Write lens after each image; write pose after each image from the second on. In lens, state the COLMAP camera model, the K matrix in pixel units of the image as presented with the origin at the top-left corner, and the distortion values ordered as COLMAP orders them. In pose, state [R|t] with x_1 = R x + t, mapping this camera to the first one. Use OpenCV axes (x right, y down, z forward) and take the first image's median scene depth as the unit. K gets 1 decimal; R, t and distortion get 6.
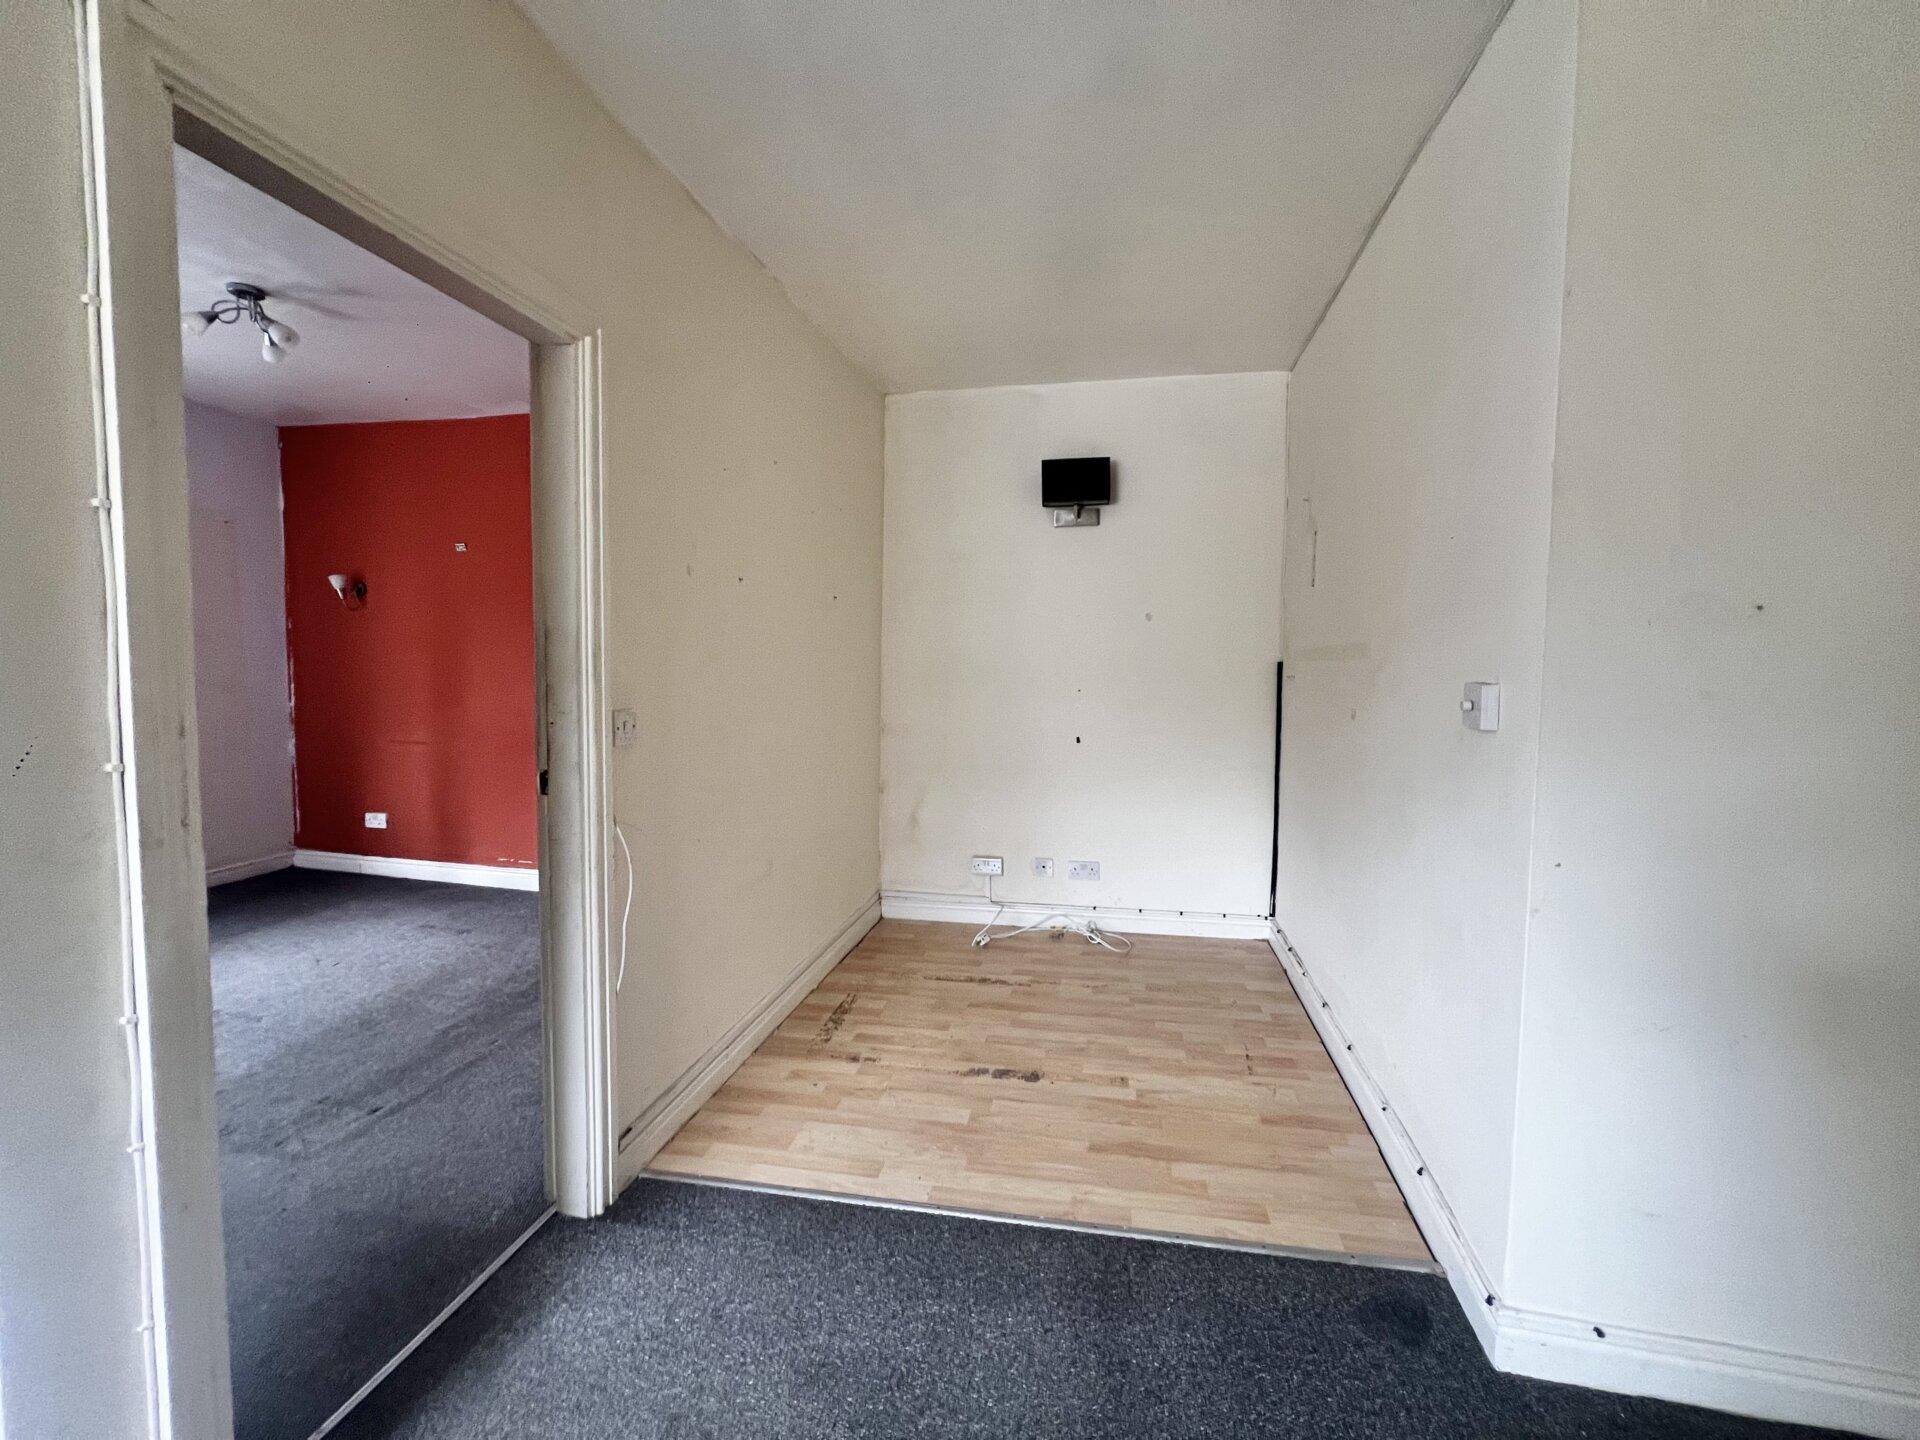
lens RADIAL K [[766.8, 0, 961.6], [0, 766.8, 709.6], [0, 0, 1]] dist [-0.001978, 0.000354]
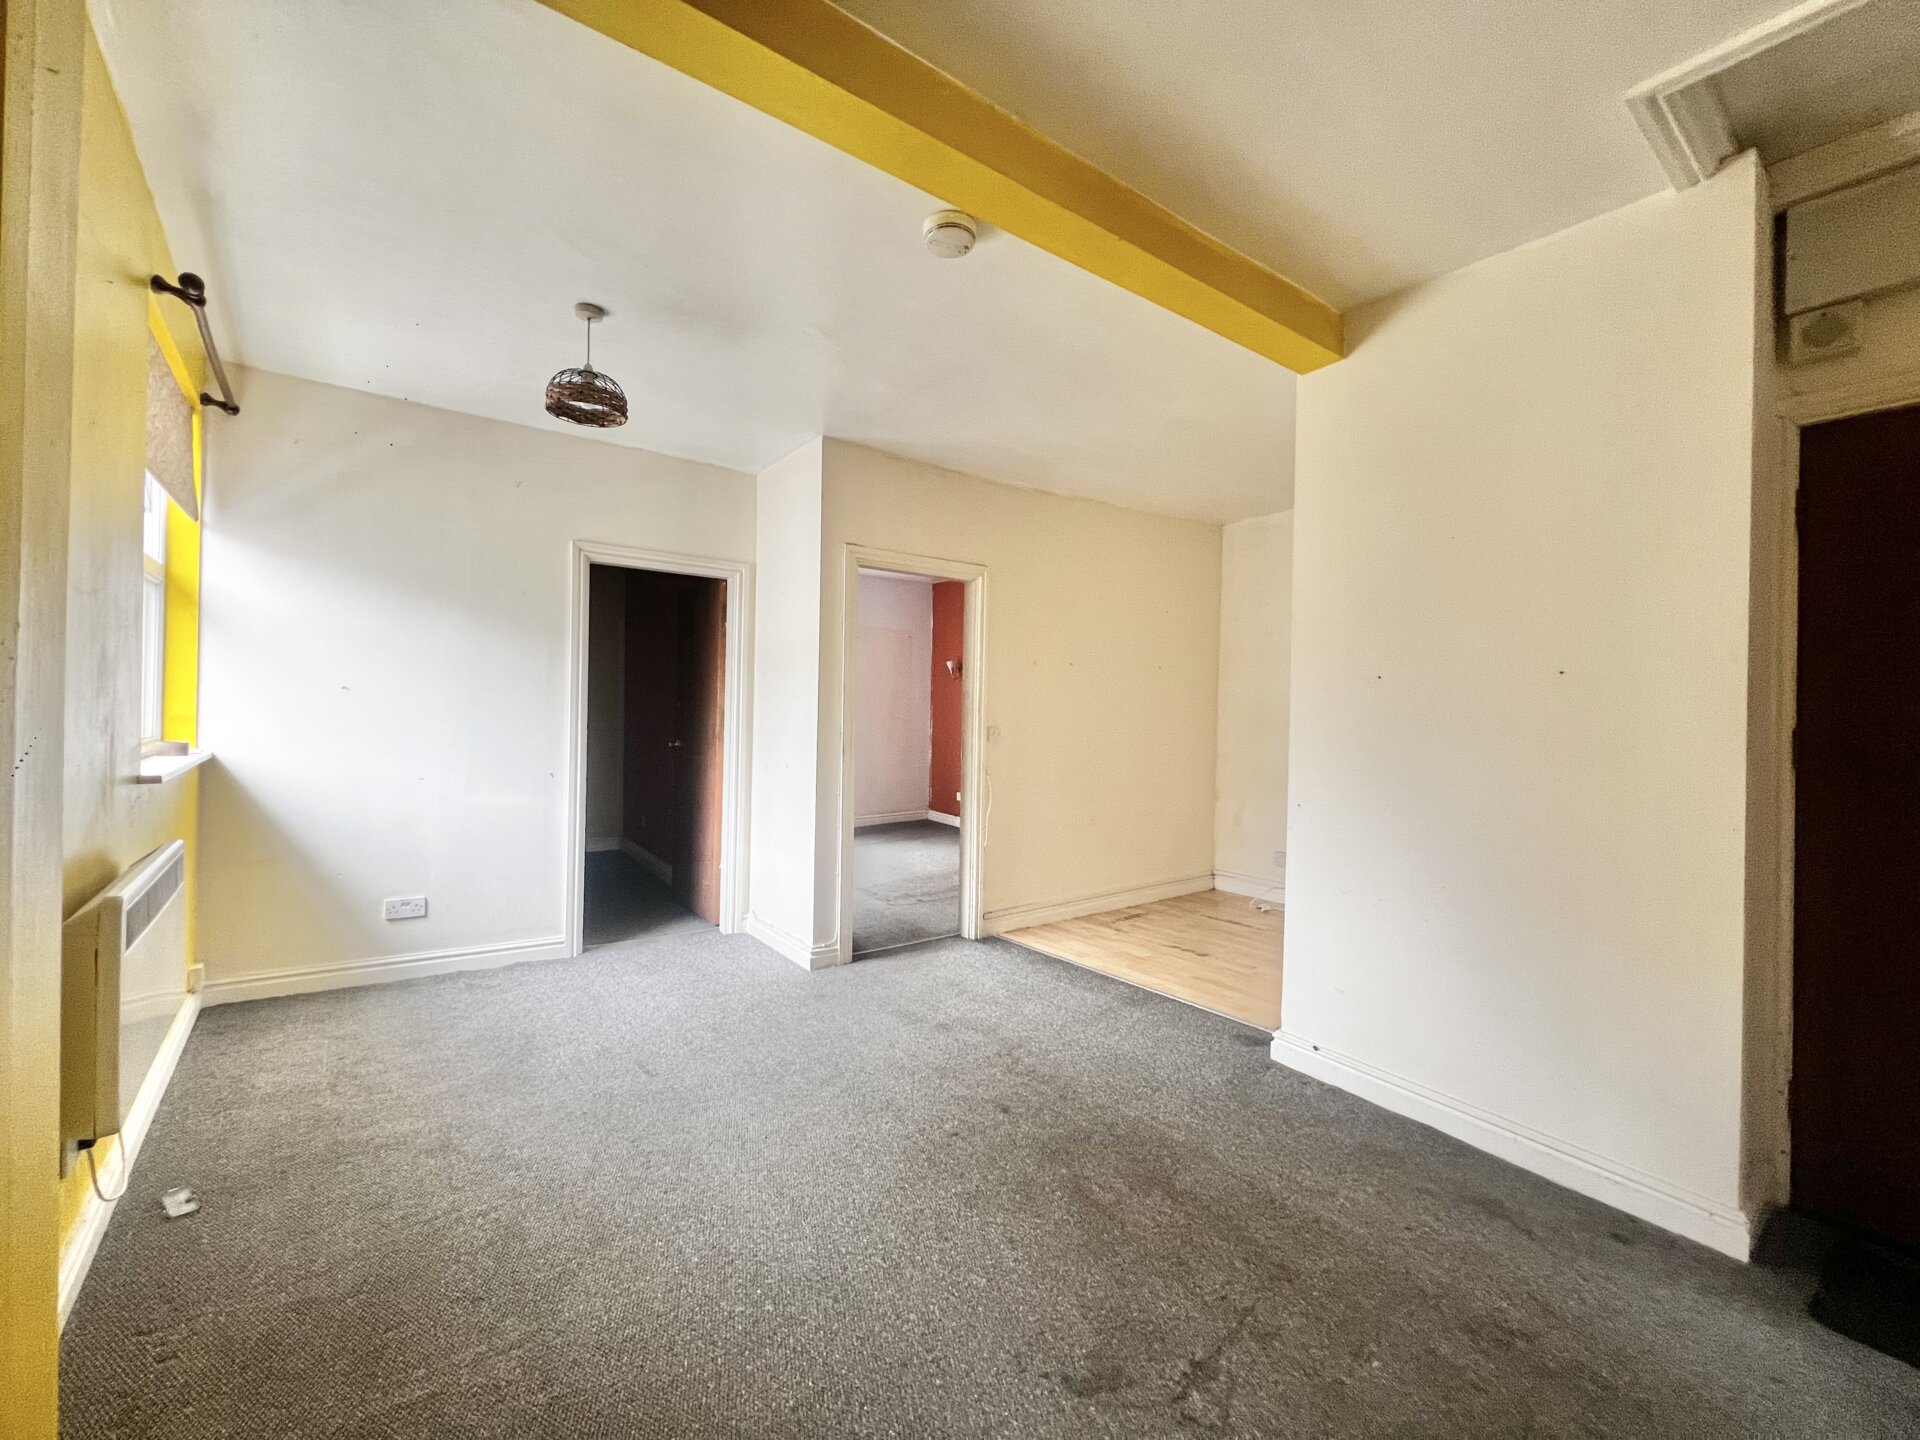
lens RADIAL K [[770.3, 0, 962.2], [0, 770.3, 712.2], [0, 0, 1]] dist [-0.004347, 0.000835]
pose [[0.738900, 0.005220, -0.673795, 0.649219], [-0.046639, 0.997968, -0.043415, 0.037837], [0.672199, 0.063505, 0.737642, -0.484505]]
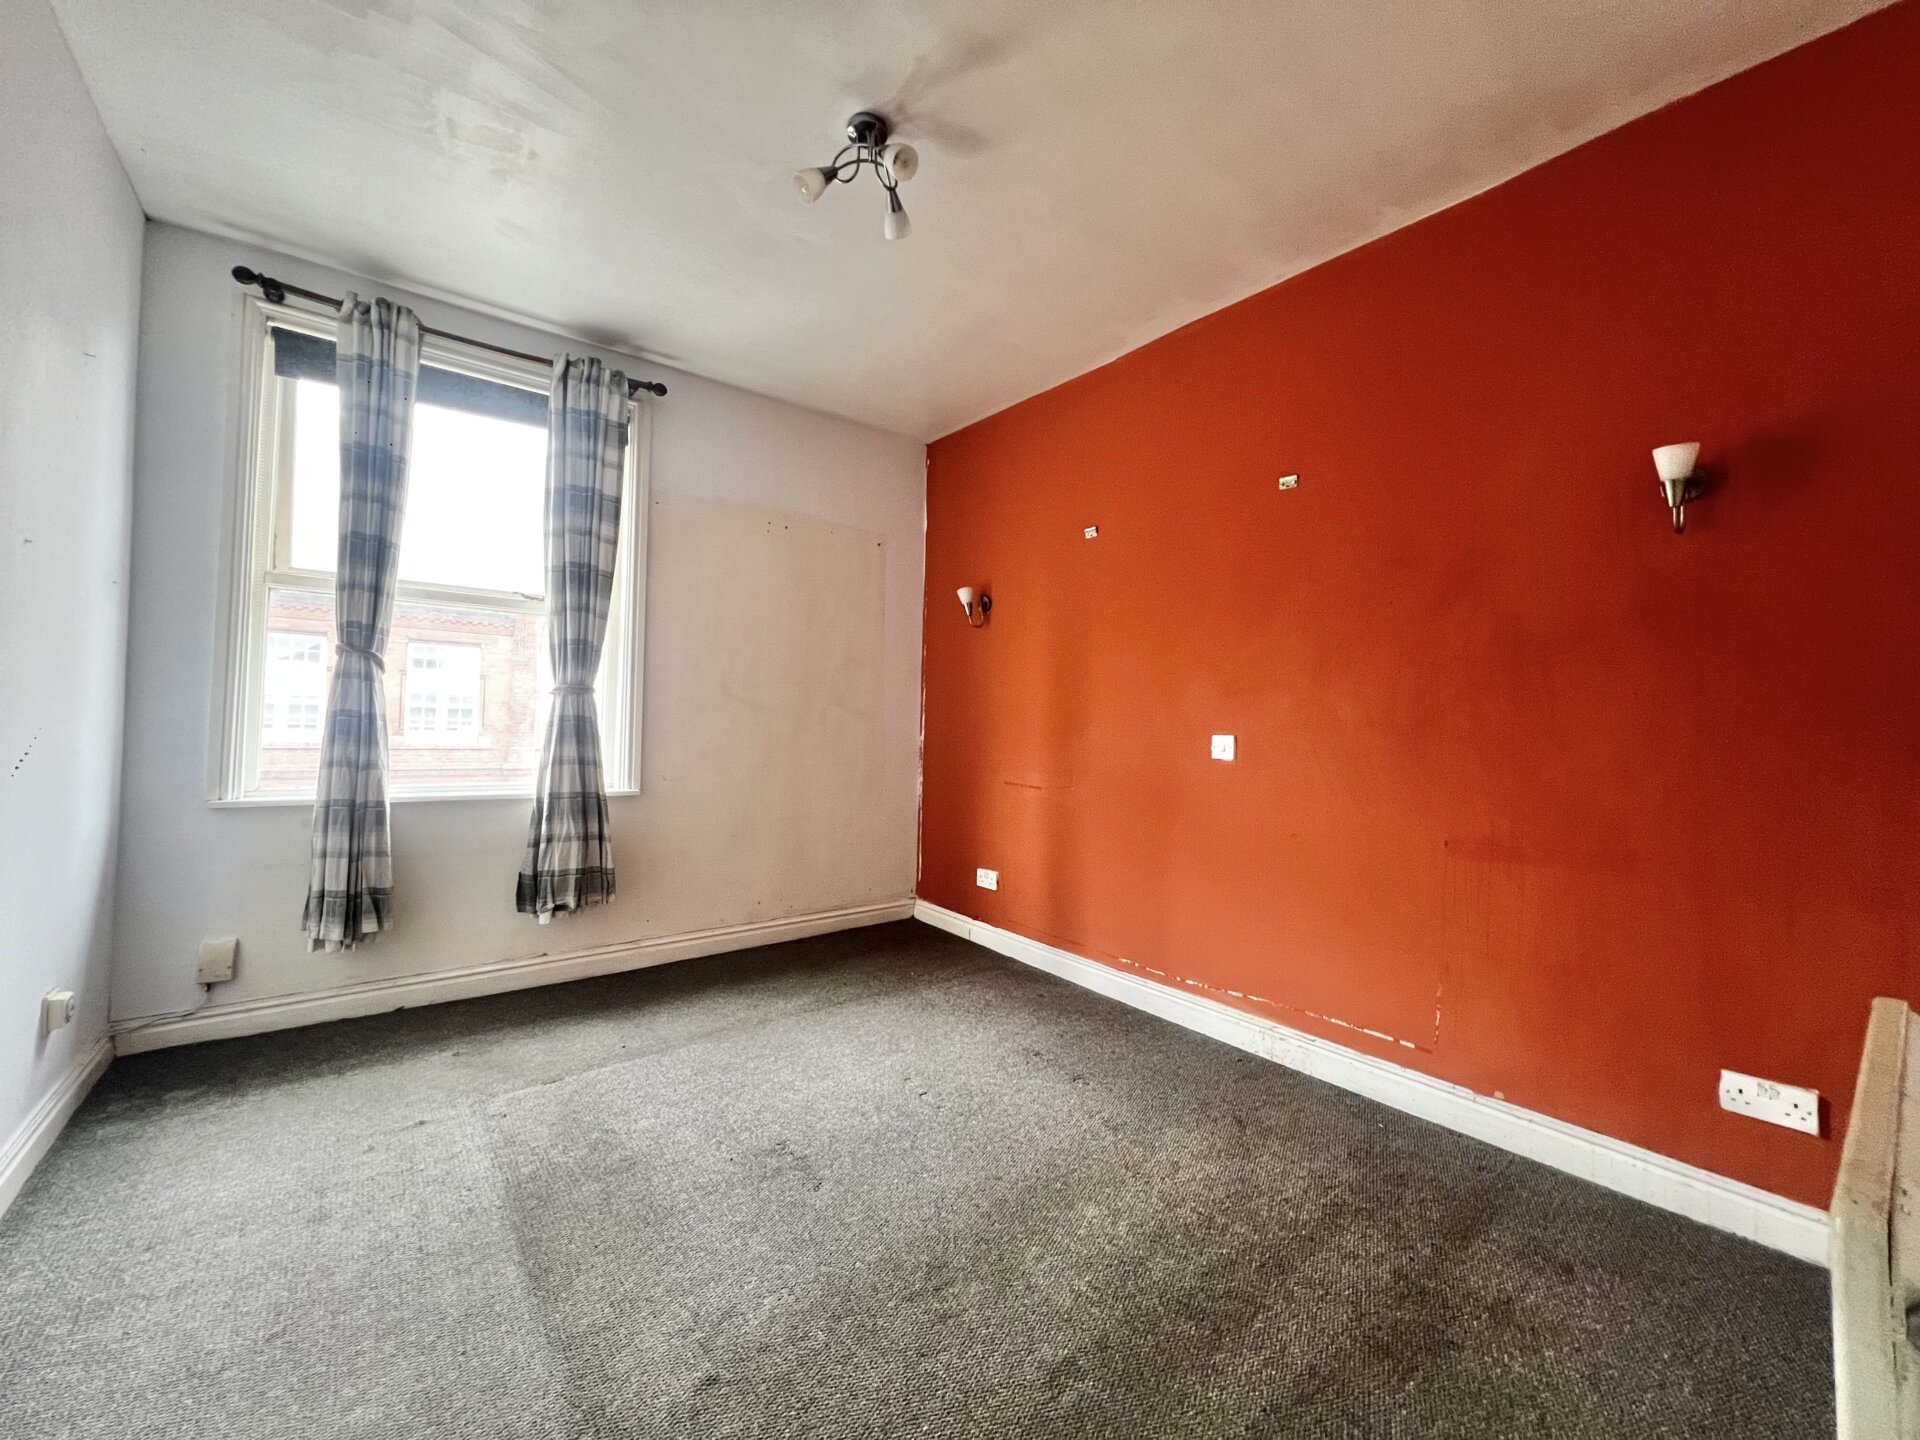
lens RADIAL K [[770.3, 0, 971.3], [0, 770.3, 711.6], [0, 0, 1]] dist [-0.004347, 0.000835]
pose [[0.766727, -0.007900, -0.641925, -0.357792], [-0.051372, 0.995963, -0.073617, 0.039686], [0.639915, 0.089421, 0.763225, 0.499843]]
